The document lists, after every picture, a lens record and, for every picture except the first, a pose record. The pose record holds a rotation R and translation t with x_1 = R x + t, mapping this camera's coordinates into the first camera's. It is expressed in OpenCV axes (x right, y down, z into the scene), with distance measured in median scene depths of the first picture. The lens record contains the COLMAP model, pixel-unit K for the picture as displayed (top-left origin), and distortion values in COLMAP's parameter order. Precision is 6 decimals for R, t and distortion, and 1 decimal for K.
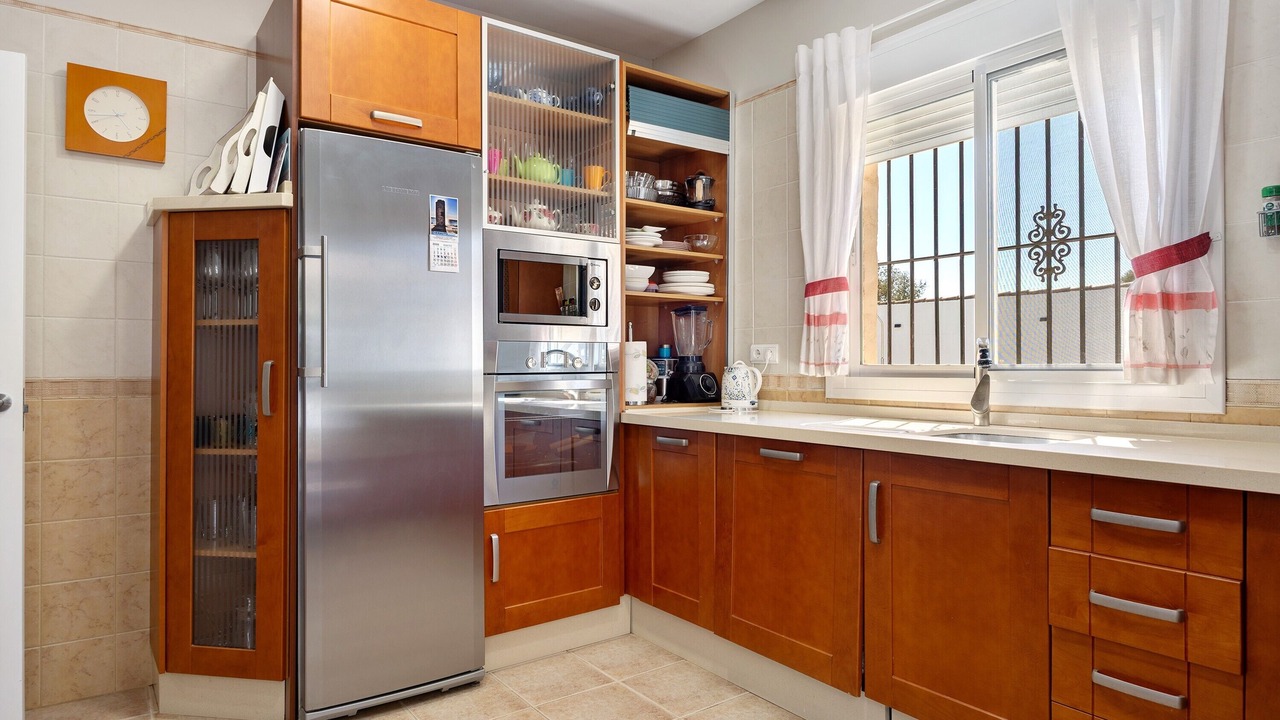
lens RADIAL K [[758.2, 0, 640.0], [0, 758.2, 360.0], [0, 0, 1]] dist [0.000721, 0.000469]
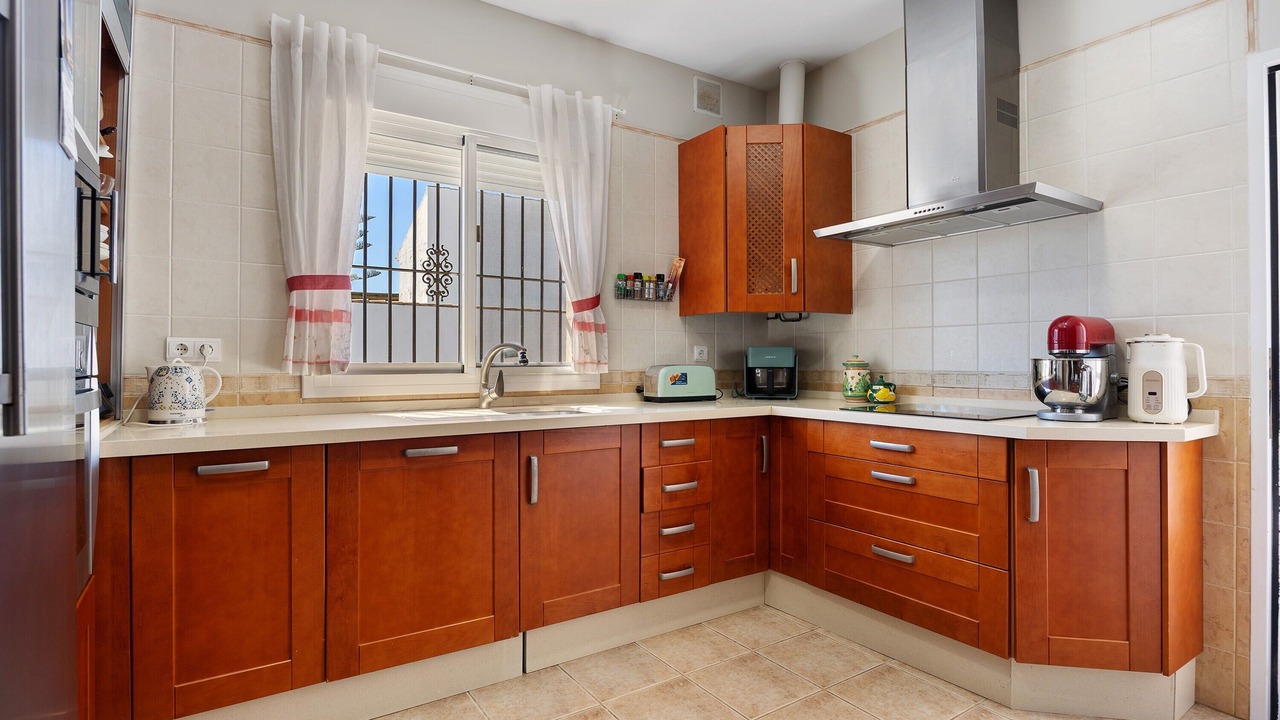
lens RADIAL K [[608.4, 0, 640.0], [0, 608.4, 360.0], [0, 0, 1]] dist [0.001072, 0.000041]
pose [[0.048753, 0.001680, 0.998809, -0.528905], [-0.007777, 0.999969, -0.001303, 0.000202], [-0.998781, -0.007704, 0.048765, 0.584667]]
